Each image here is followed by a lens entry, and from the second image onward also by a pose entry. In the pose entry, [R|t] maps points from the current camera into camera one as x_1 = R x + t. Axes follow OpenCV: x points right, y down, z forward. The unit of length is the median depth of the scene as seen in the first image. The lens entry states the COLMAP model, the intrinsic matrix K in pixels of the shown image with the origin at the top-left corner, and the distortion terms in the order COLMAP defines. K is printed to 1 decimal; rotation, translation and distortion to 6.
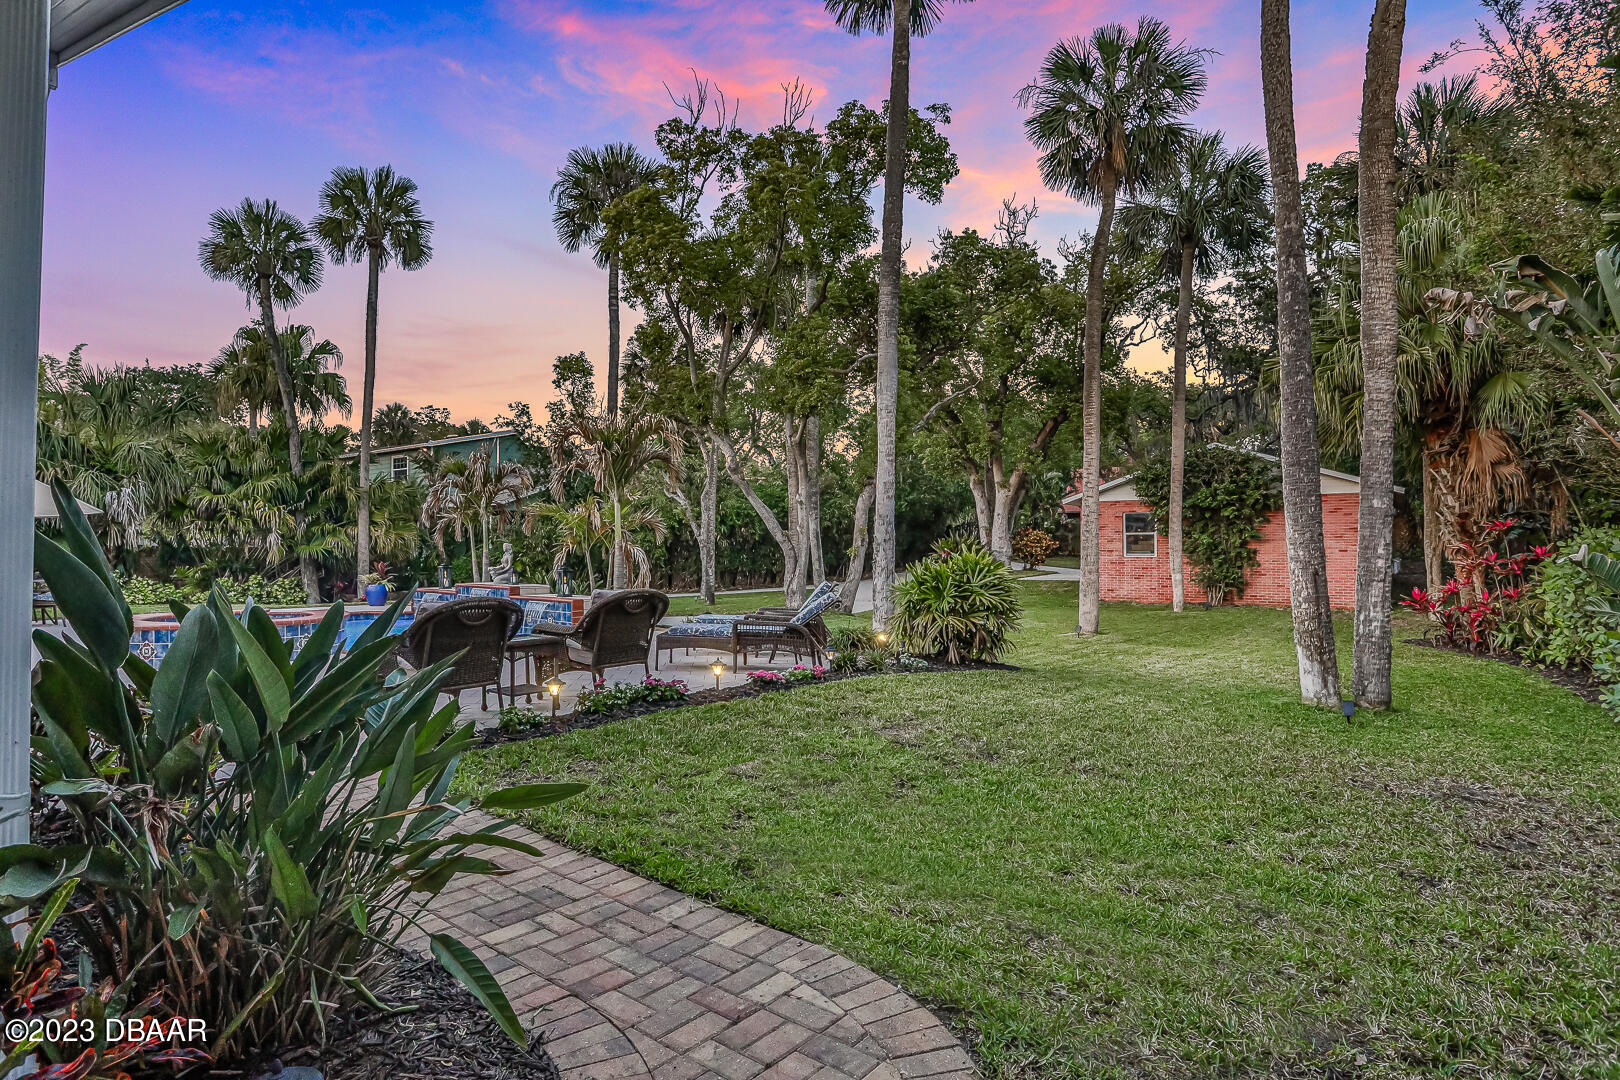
lens RADIAL K [[834.5, 0, 804.4], [0, 834.5, 543.2], [0, 0, 1]] dist [-0.070607, 0.038355]
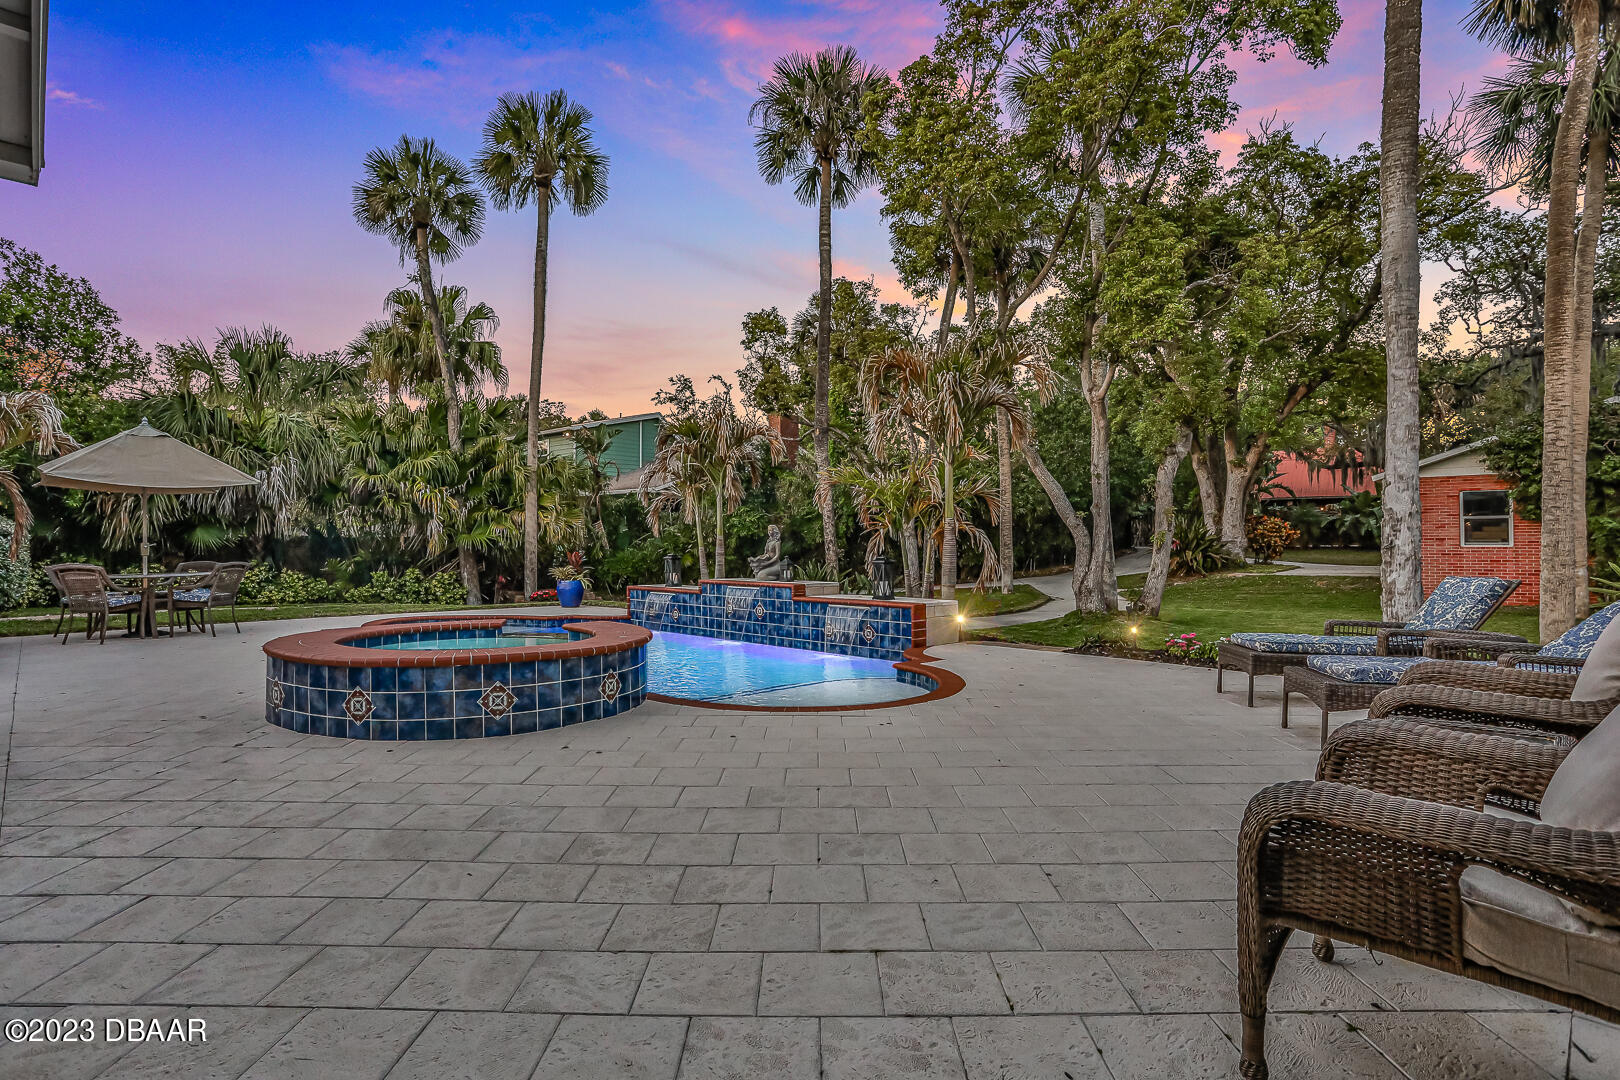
lens RADIAL K [[826.7, 0, 810.0], [0, 826.7, 540.0], [0, 0, 1]] dist [-0.075954, 0.043035]
pose [[0.995188, -0.001902, -0.097964, -0.167024], [0.002108, 0.999996, 0.002000, 0.007729], [0.097959, -0.002197, 0.995188, 0.178513]]
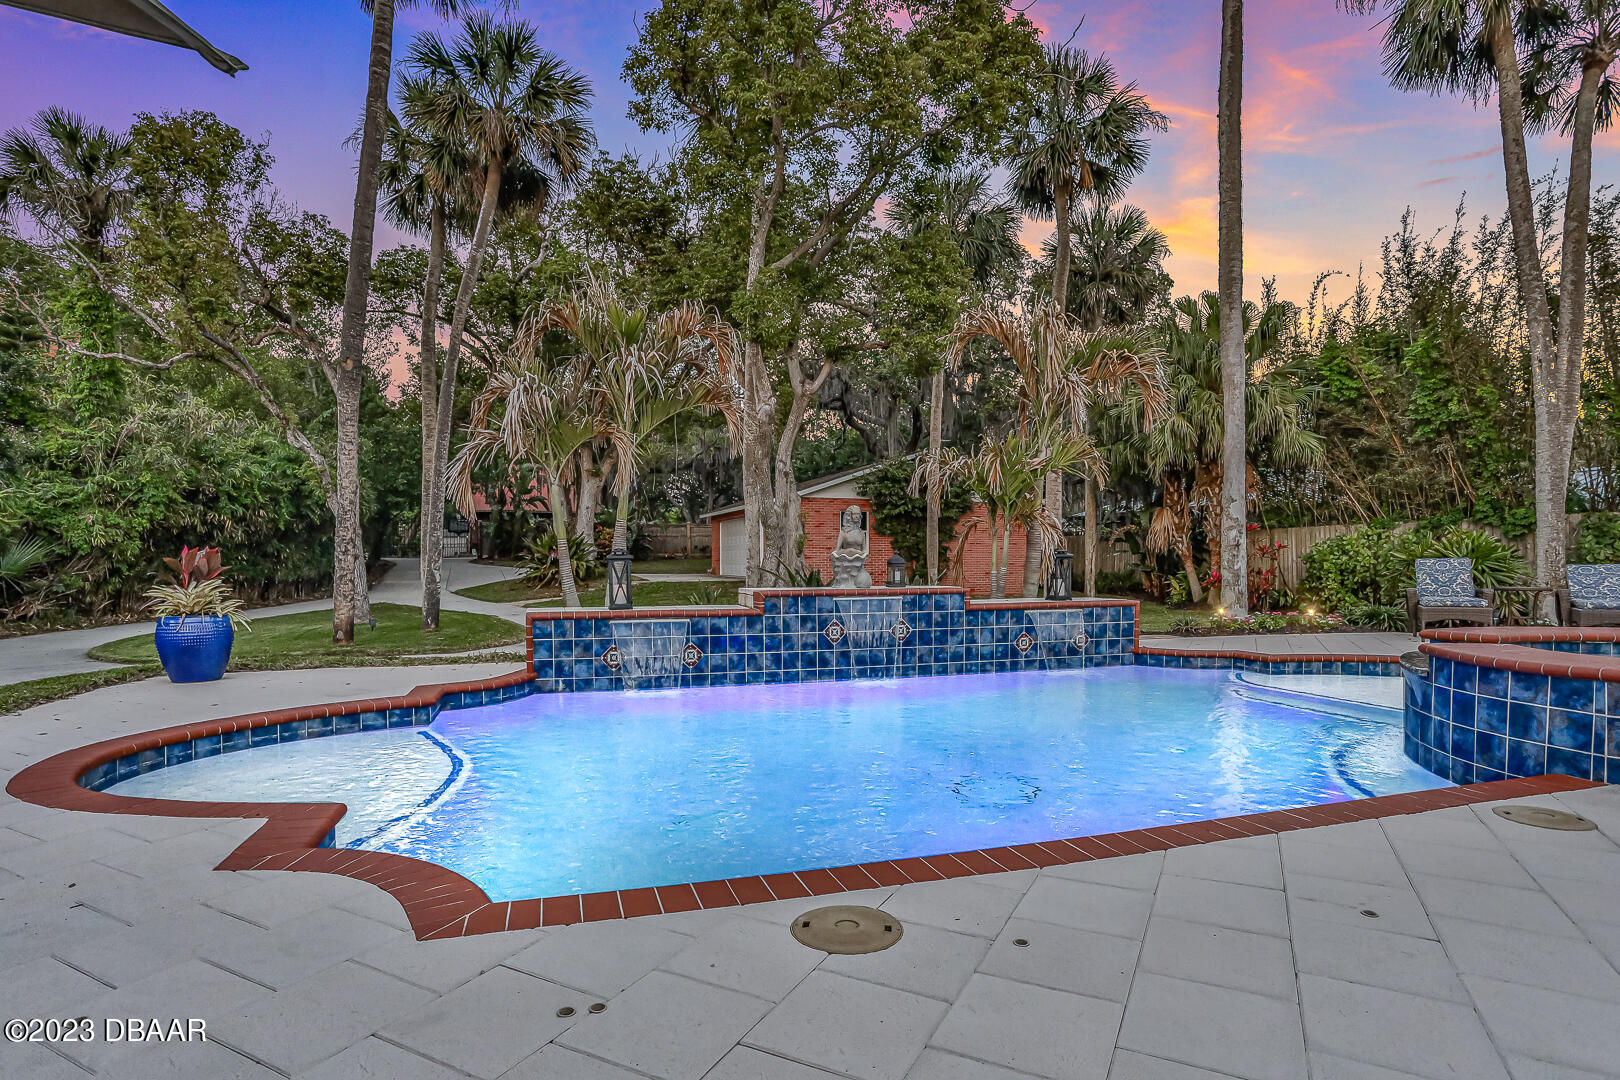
lens RADIAL K [[847.9, 0, 801.7], [0, 847.9, 562.9], [0, 0, 1]] dist [-0.067222, 0.032610]
pose [[0.540642, -0.004746, 0.841239, -0.538943], [-0.004327, 0.999955, 0.008422, 0.019870], [-0.841241, -0.008194, 0.540598, 0.494092]]
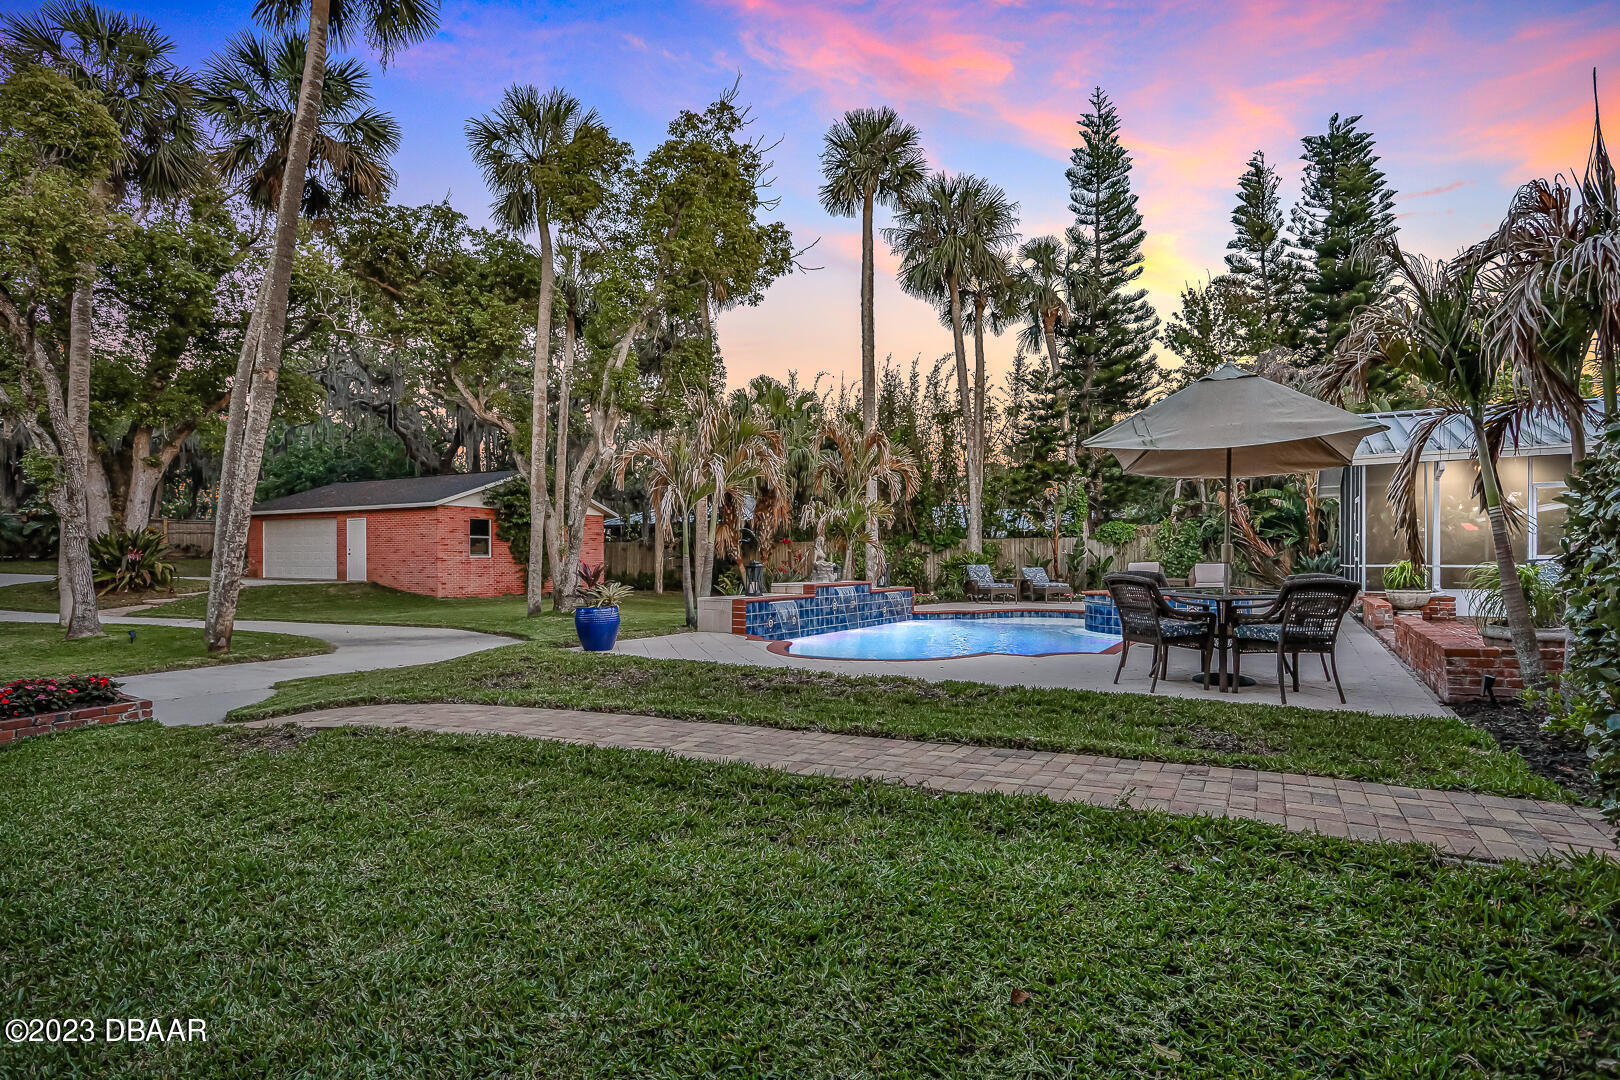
lens RADIAL K [[847.9, 0, 801.7], [0, 847.9, 562.9], [0, 0, 1]] dist [-0.067222, 0.032610]
pose [[-0.165349, -0.005031, 0.986222, -0.846068], [-0.010209, 0.999942, 0.003389, 0.016490], [-0.986182, -0.009508, -0.165391, 0.773788]]
